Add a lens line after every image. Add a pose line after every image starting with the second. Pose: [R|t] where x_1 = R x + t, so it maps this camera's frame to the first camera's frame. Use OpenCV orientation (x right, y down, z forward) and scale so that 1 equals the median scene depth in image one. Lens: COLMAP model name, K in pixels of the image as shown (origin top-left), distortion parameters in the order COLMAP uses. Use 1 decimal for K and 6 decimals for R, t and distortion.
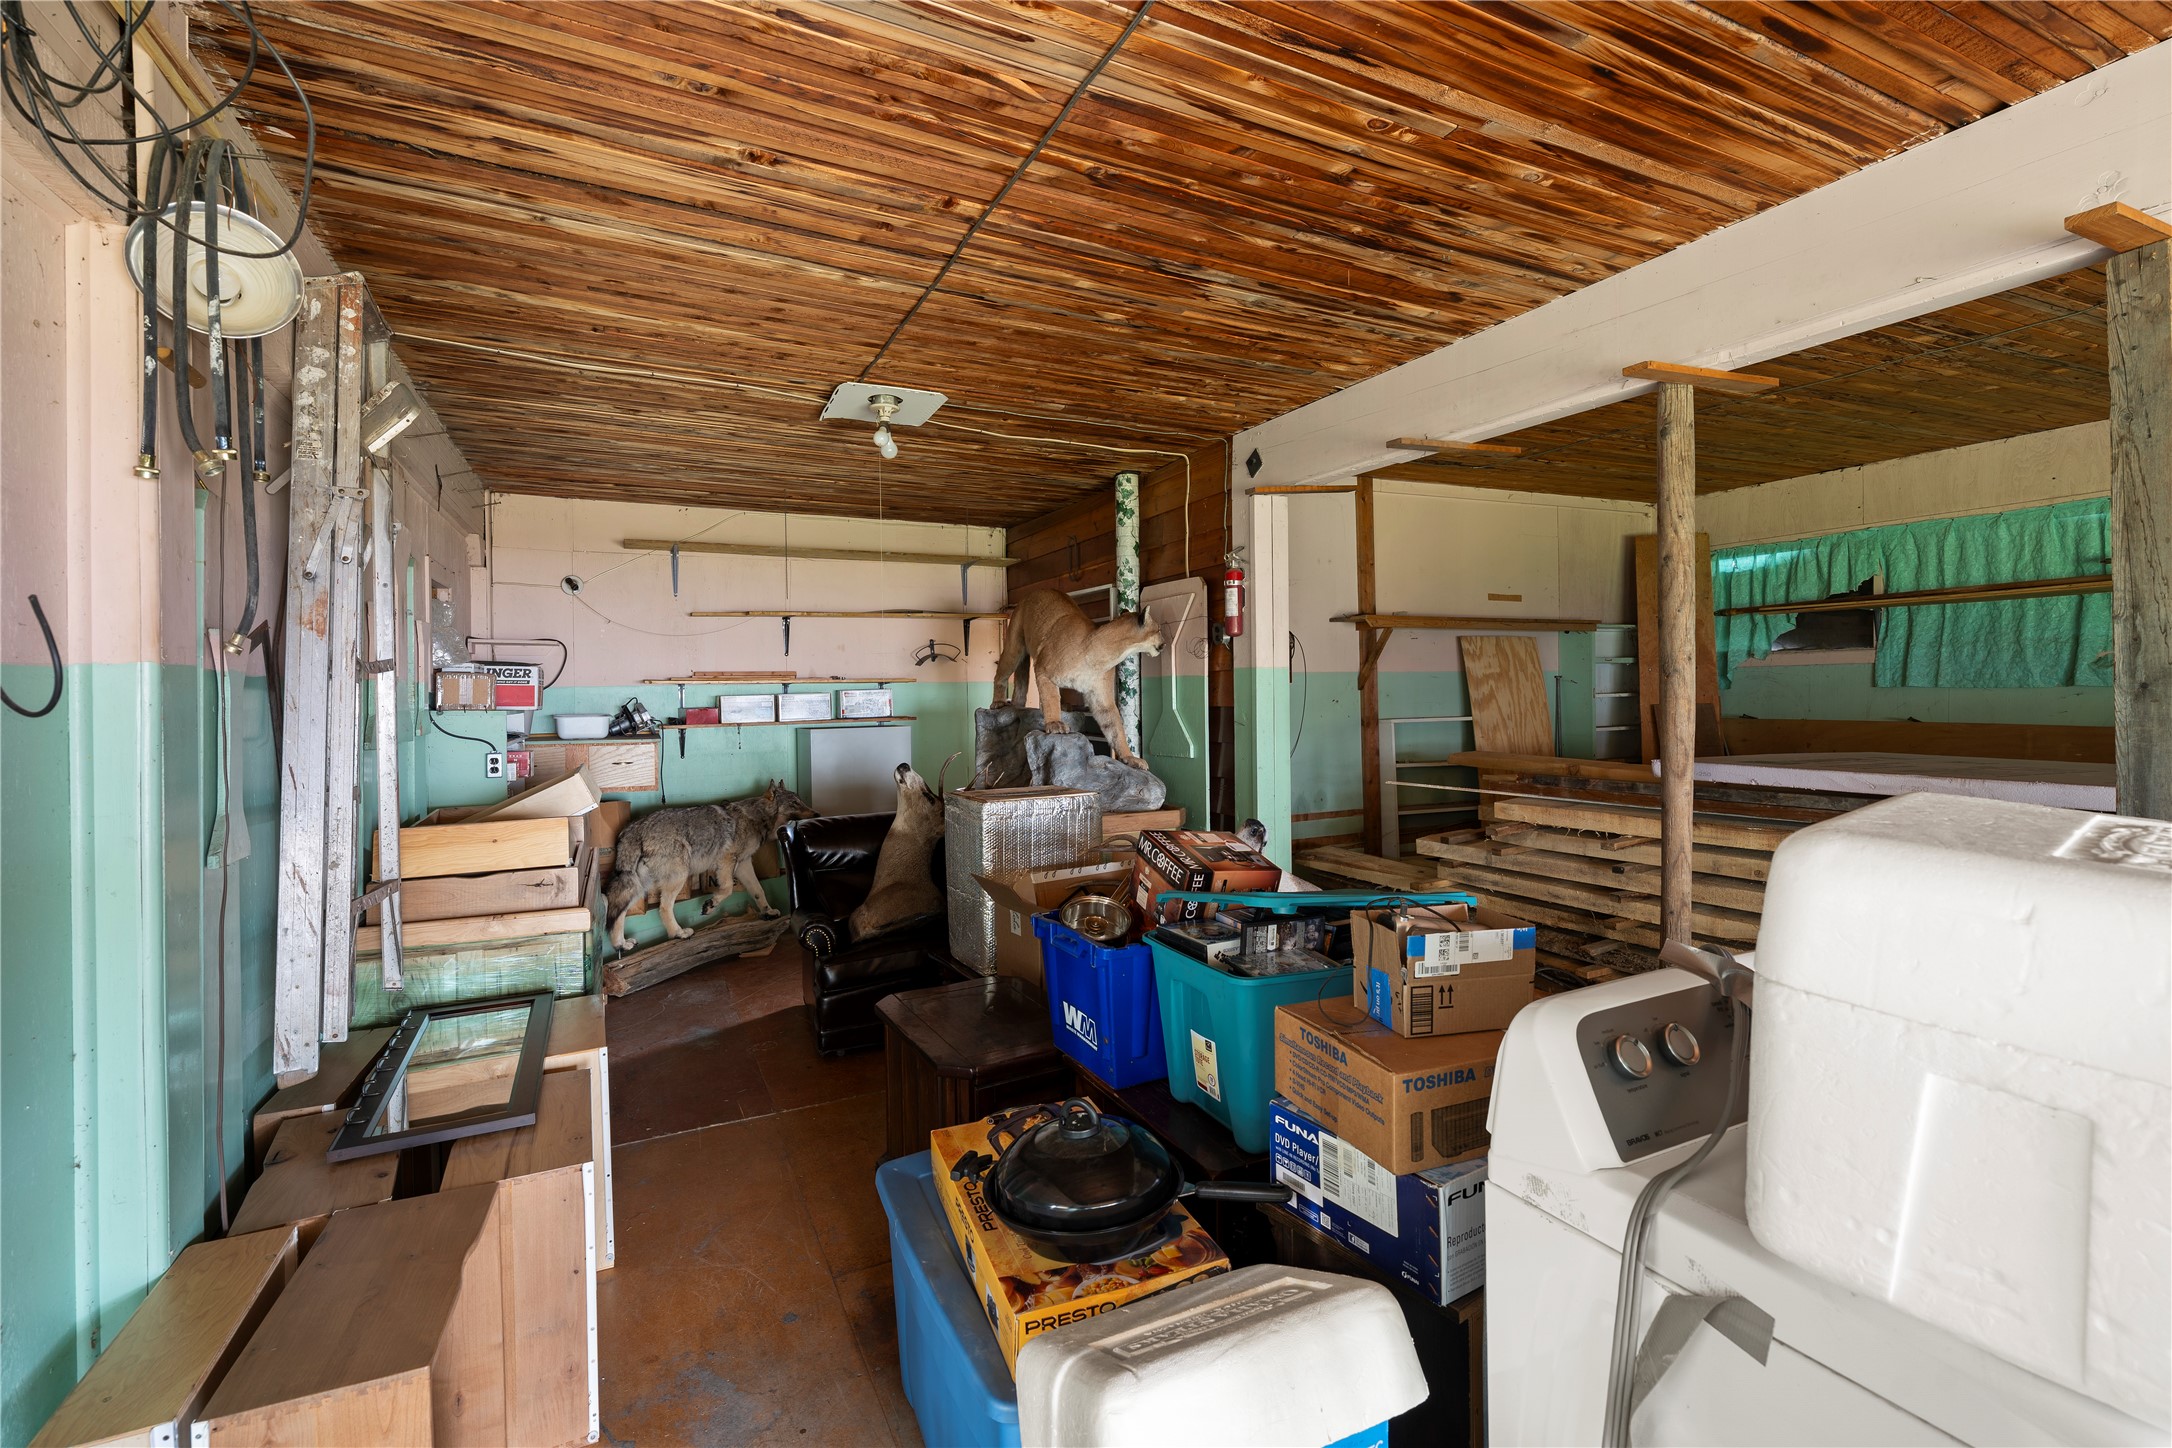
lens RADIAL K [[956.3, 0, 1079.9], [0, 956.3, 709.1], [0, 0, 1]] dist [-0.000351, -0.000269]
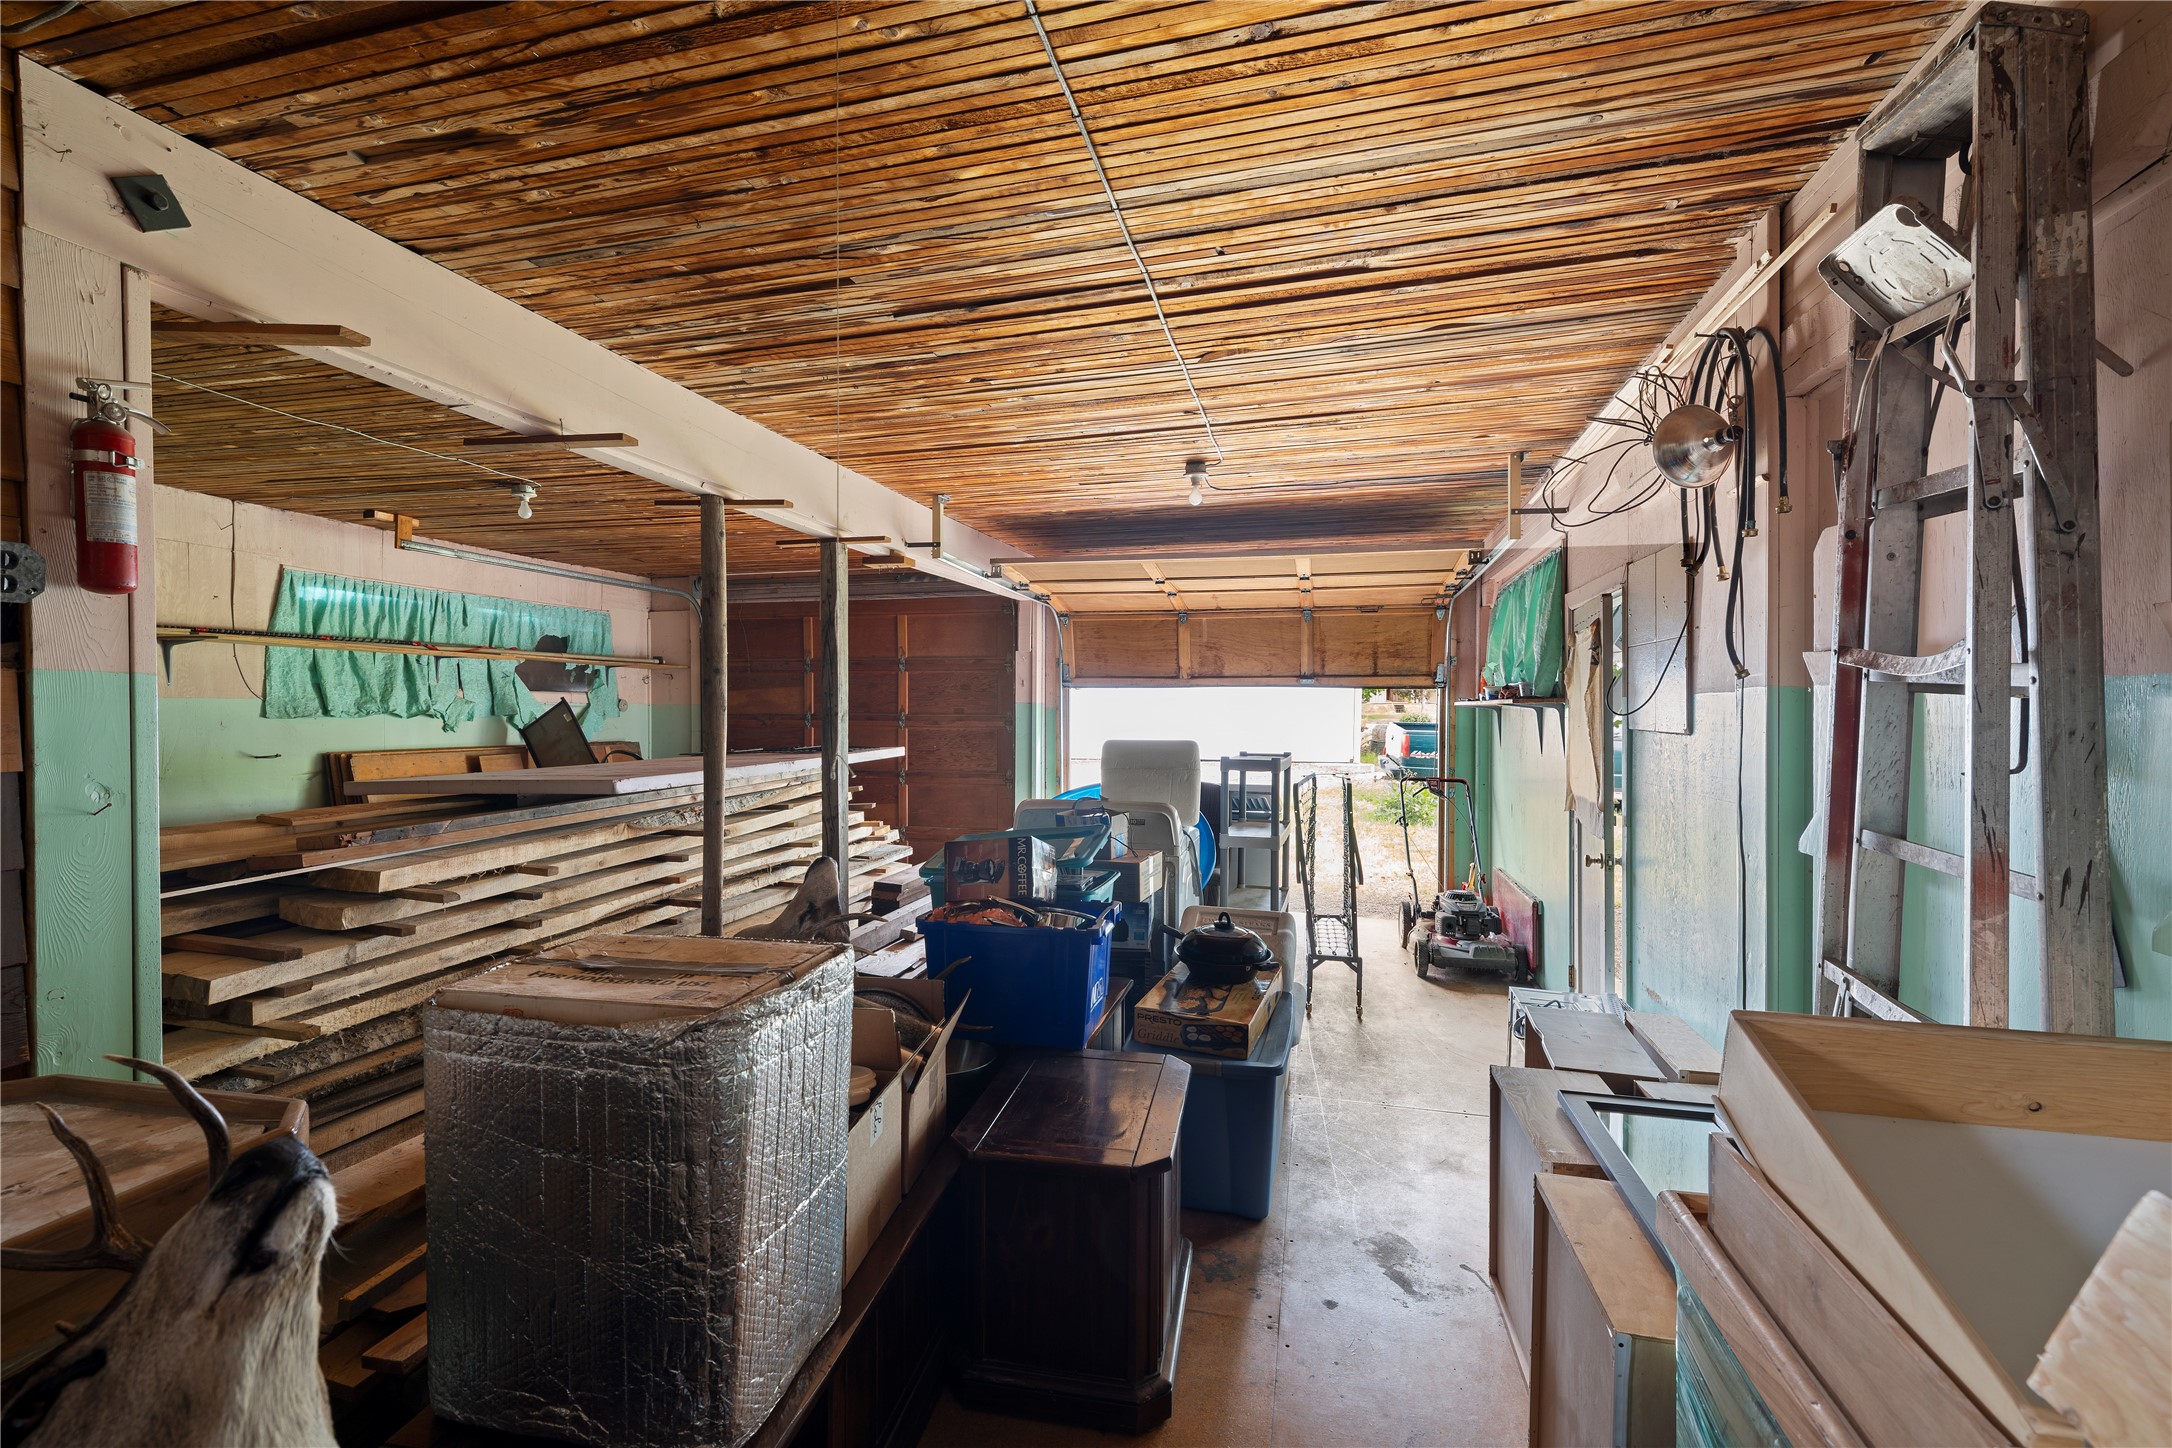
lens RADIAL K [[956.3, 0, 1079.9], [0, 956.3, 709.1], [0, 0, 1]] dist [-0.000351, -0.000269]
pose [[-0.767141, 0.002855, 0.641472, -0.584192], [0.011996, 0.999879, 0.009895, -0.039087], [-0.641366, 0.015286, -0.767083, 1.504715]]
